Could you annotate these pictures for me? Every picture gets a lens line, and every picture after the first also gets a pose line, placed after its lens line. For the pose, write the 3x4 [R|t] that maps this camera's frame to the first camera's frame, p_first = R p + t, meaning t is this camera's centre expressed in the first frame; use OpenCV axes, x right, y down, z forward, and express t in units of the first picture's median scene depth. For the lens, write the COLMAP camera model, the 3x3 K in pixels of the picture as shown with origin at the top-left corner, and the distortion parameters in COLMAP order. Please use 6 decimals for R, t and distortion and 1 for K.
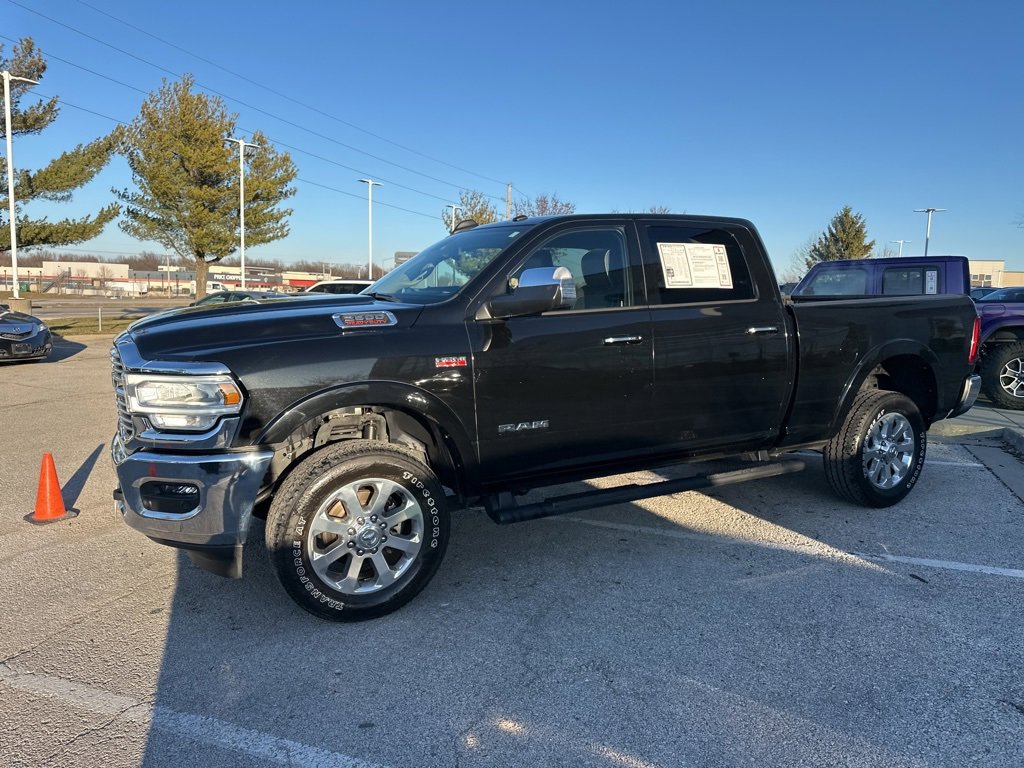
lens RADIAL K [[719.6, 0, 508.2], [0, 719.6, 385.6], [0, 0, 1]] dist [0.044299, -0.050912]
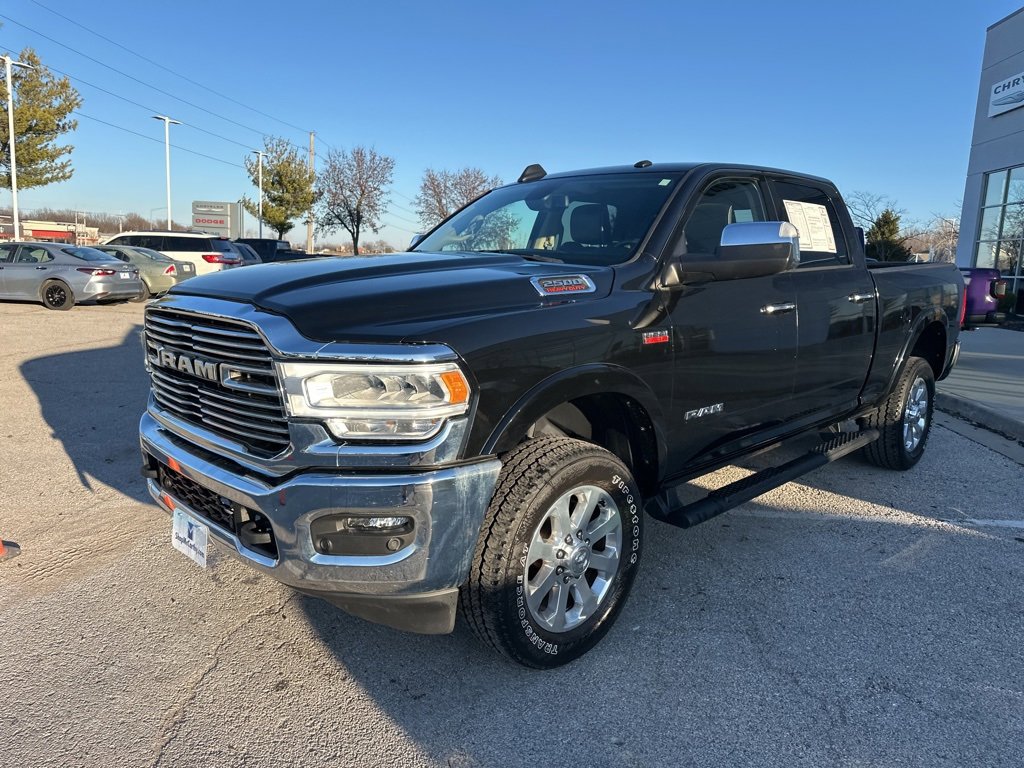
lens RADIAL K [[719.6, 0, 508.5], [0, 719.6, 386.3], [0, 0, 1]] dist [0.044299, -0.050912]
pose [[0.959495, -0.030455, 0.280074, -0.365869], [0.015477, 0.998337, 0.055537, -0.019653], [-0.281299, -0.048953, 0.958371, 0.202852]]
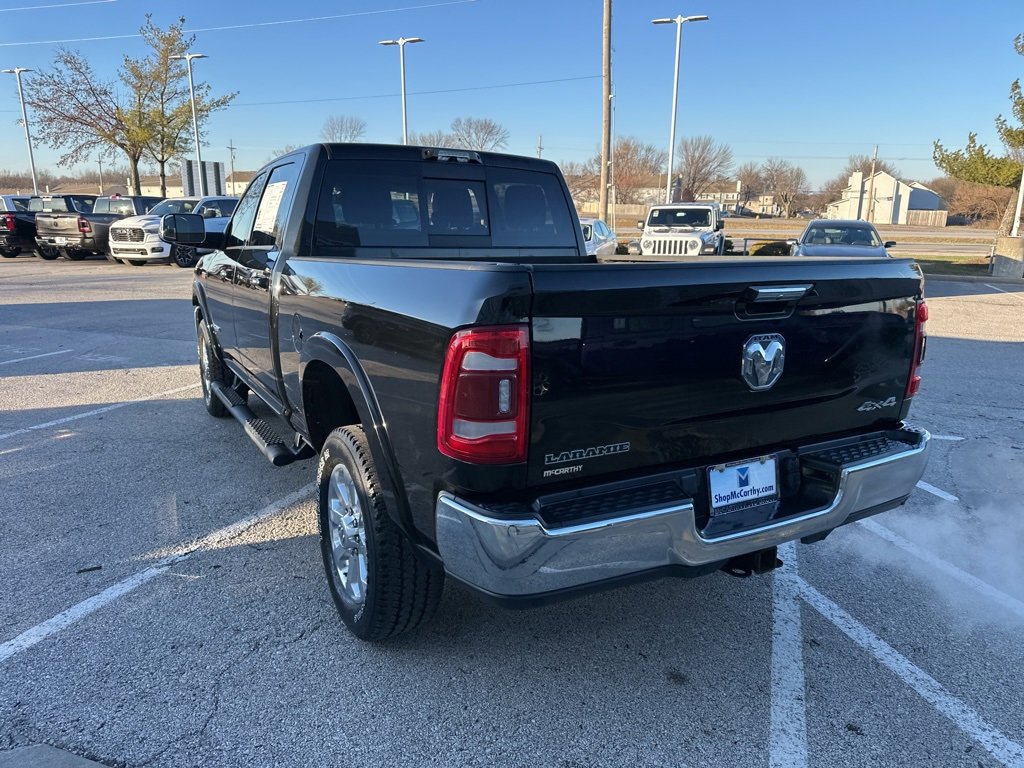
lens RADIAL K [[719.6, 0, 504.5], [0, 719.6, 389.0], [0, 0, 1]] dist [0.044299, -0.050912]
pose [[0.022884, 0.222985, -0.974553, 1.208855], [-0.135158, 0.966549, 0.217980, -0.178155], [0.990560, 0.126731, 0.052257, 1.244202]]
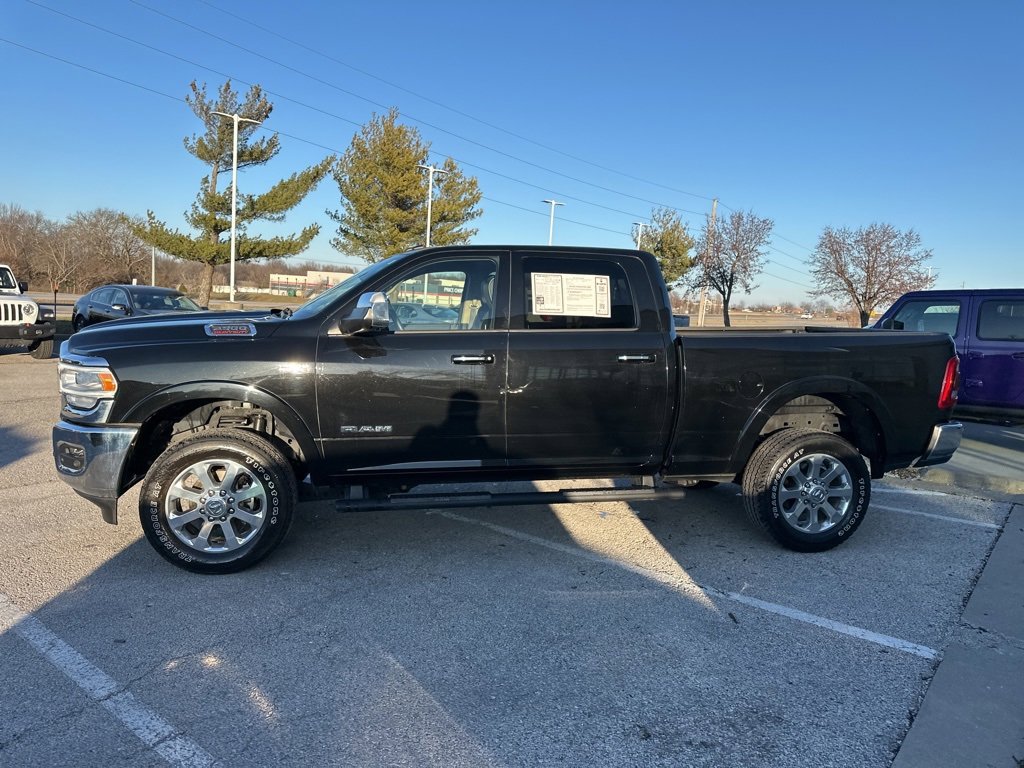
lens RADIAL K [[719.6, 0, 508.0], [0, 719.6, 383.0], [0, 0, 1]] dist [0.044299, -0.050912]
pose [[0.954602, 0.064743, -0.290765, 0.471944], [-0.071801, 0.997325, -0.013658, -0.014485], [0.289103, 0.033915, 0.956697, -0.033752]]
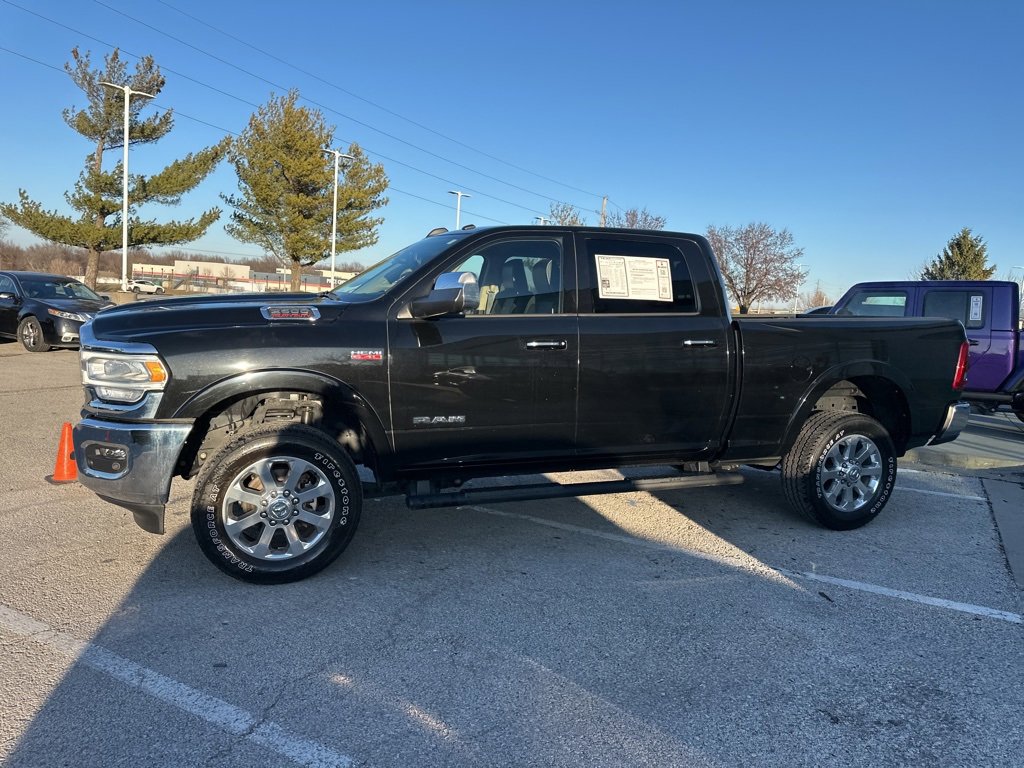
lens RADIAL K [[719.6, 0, 509.2], [0, 719.6, 384.7], [0, 0, 1]] dist [0.044299, -0.050912]
pose [[0.989711, 0.053847, -0.132558, 0.220021], [-0.056089, 0.998338, -0.013233, 0.010636], [0.131625, 0.020532, 0.991087, -0.044540]]
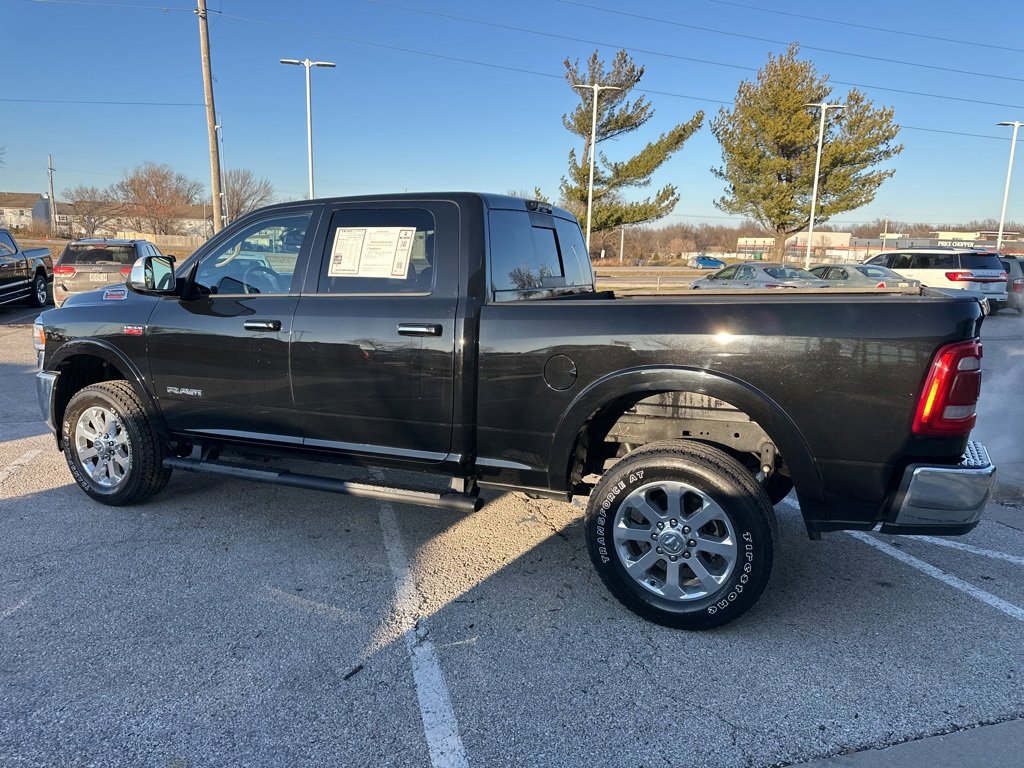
lens RADIAL K [[719.6, 0, 507.5], [0, 719.6, 379.6], [0, 0, 1]] dist [0.044299, -0.050912]
pose [[0.594122, 0.134880, -0.792986, 1.062570], [-0.106626, 0.990347, 0.088563, -0.103035], [0.797276, 0.031935, 0.602769, 0.581018]]
